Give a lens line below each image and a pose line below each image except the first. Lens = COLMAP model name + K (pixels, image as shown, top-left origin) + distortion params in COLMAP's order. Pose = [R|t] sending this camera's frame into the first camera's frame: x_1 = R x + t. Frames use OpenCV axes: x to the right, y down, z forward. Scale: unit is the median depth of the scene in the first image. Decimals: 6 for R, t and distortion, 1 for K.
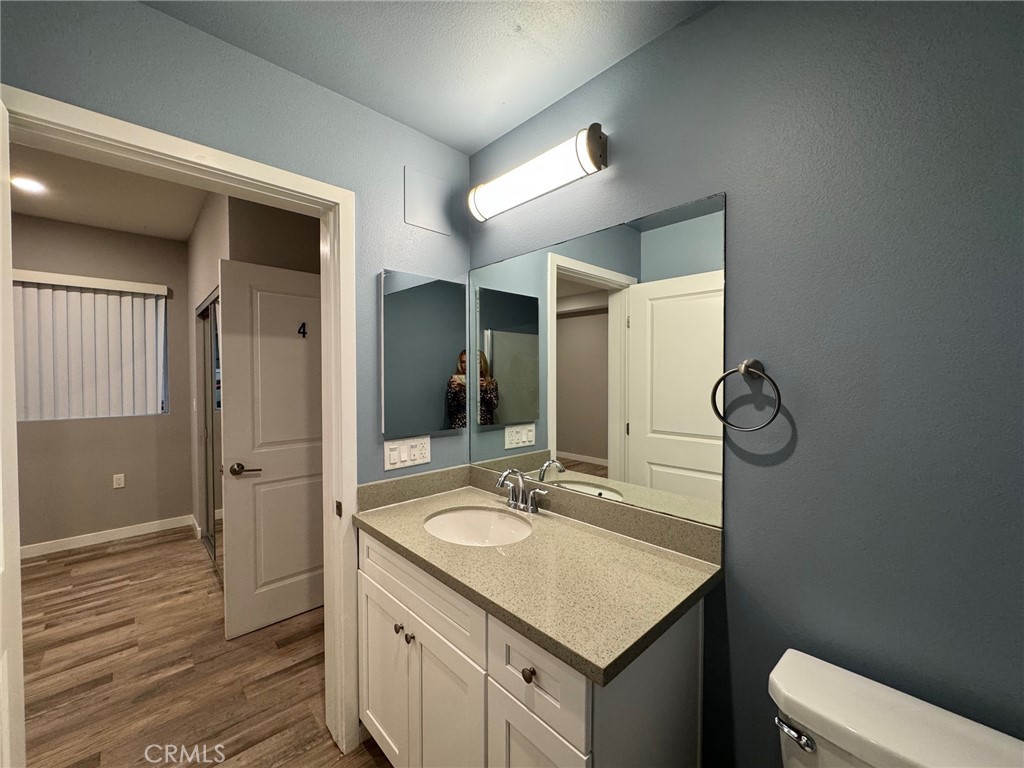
lens RADIAL K [[407.0, 0, 507.0], [0, 407.0, 383.0], [0, 0, 1]] dist [-0.004009, 0.000644]
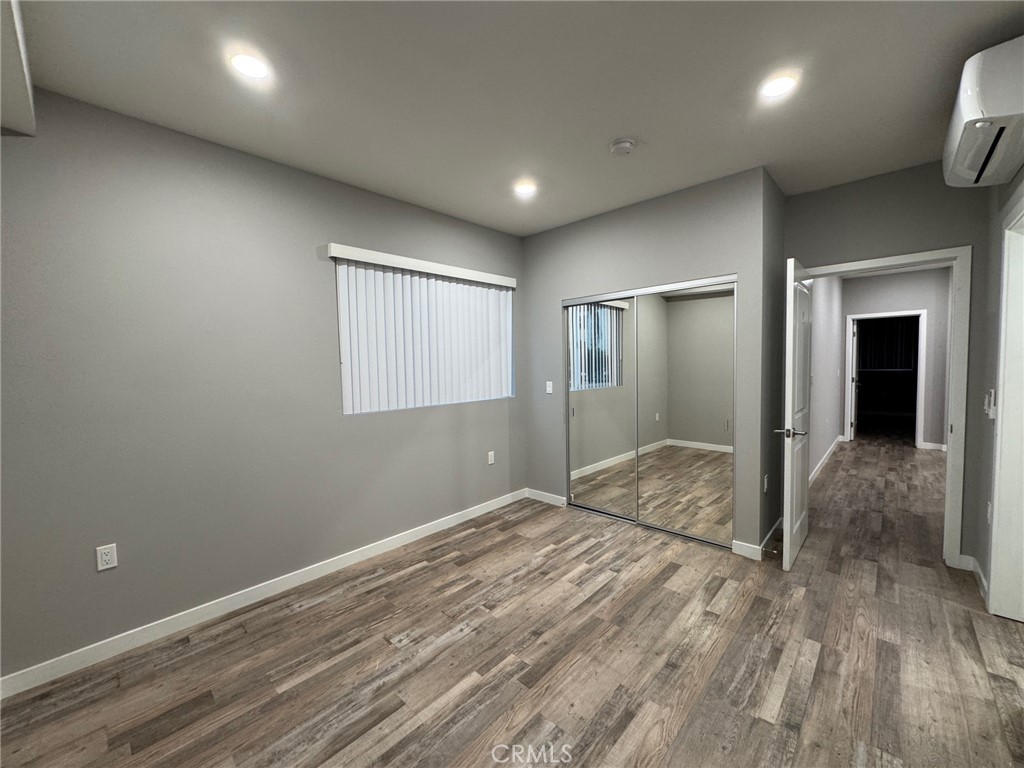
lens RADIAL K [[407.0, 0, 516.9], [0, 407.0, 384.4], [0, 0, 1]] dist [-0.004009, 0.000644]
pose [[0.998642, -0.028582, 0.043553, -1.073647], [0.026786, 0.998789, 0.041267, -0.002692], [-0.044680, -0.040044, 0.998198, -0.115072]]
